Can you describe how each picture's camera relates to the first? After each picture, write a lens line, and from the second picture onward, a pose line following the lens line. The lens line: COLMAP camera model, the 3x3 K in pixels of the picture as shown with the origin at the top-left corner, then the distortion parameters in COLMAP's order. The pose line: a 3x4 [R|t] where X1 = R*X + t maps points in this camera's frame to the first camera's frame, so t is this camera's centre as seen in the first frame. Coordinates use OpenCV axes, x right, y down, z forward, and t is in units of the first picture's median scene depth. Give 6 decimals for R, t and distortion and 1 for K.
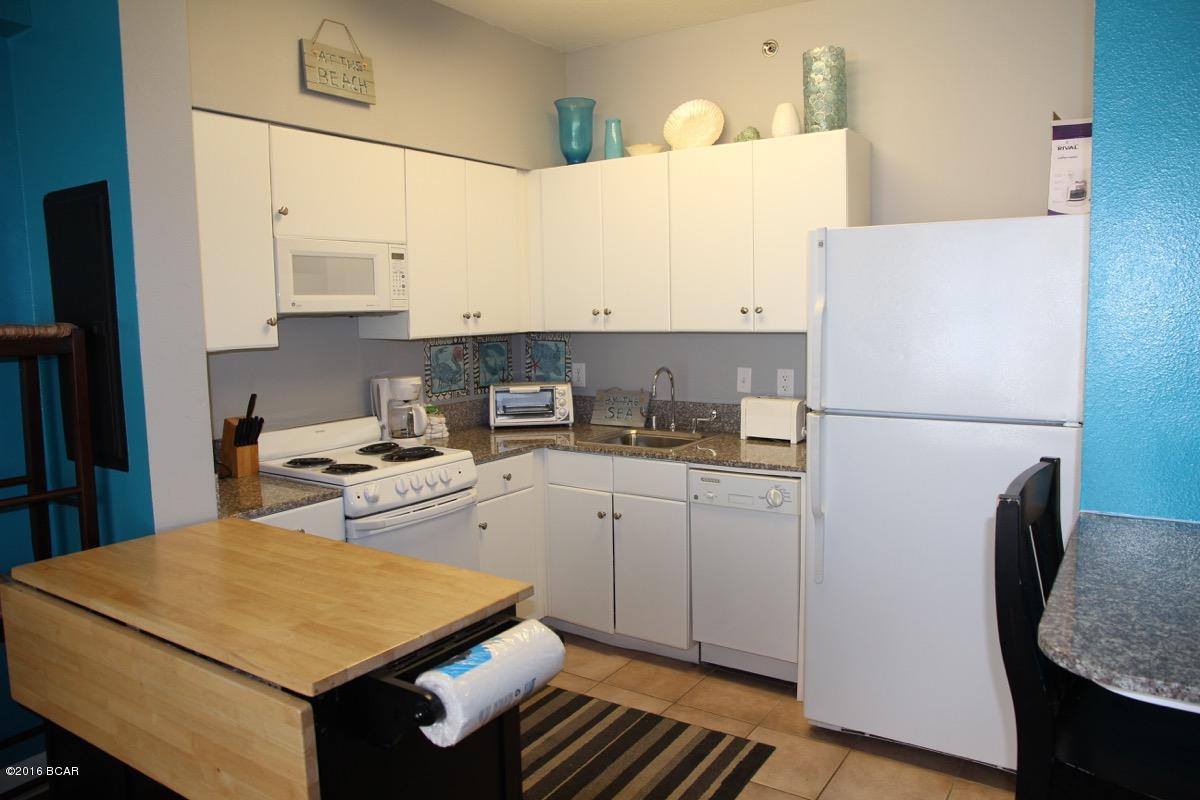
lens RADIAL K [[830.7, 0, 616.5], [0, 830.7, 401.8], [0, 0, 1]] dist [-0.111771, 0.075542]
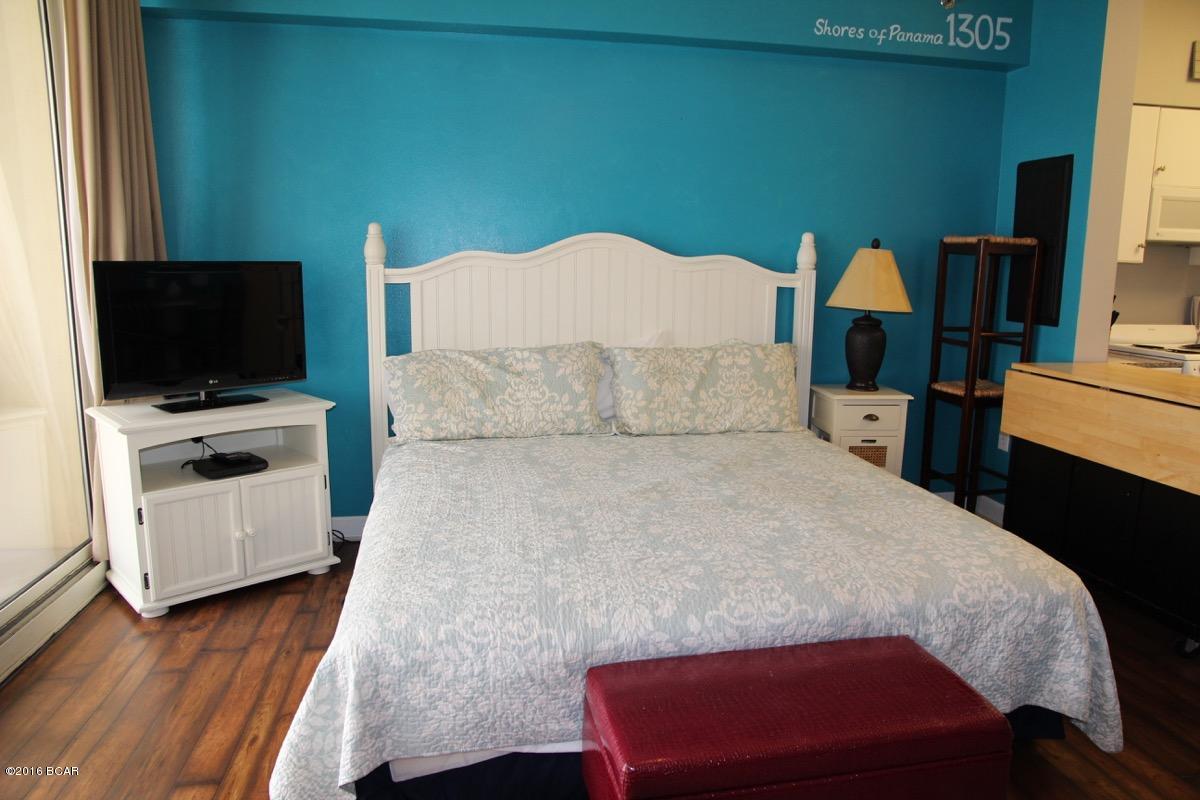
lens RADIAL K [[830.7, 0, 616.5], [0, 830.7, 401.8], [0, 0, 1]] dist [-0.111771, 0.075542]
pose [[0.694043, 0.153479, -0.703383, -0.022147], [-0.109813, 0.988148, 0.107260, 0.131515], [0.711509, 0.002798, 0.702671, -0.697495]]
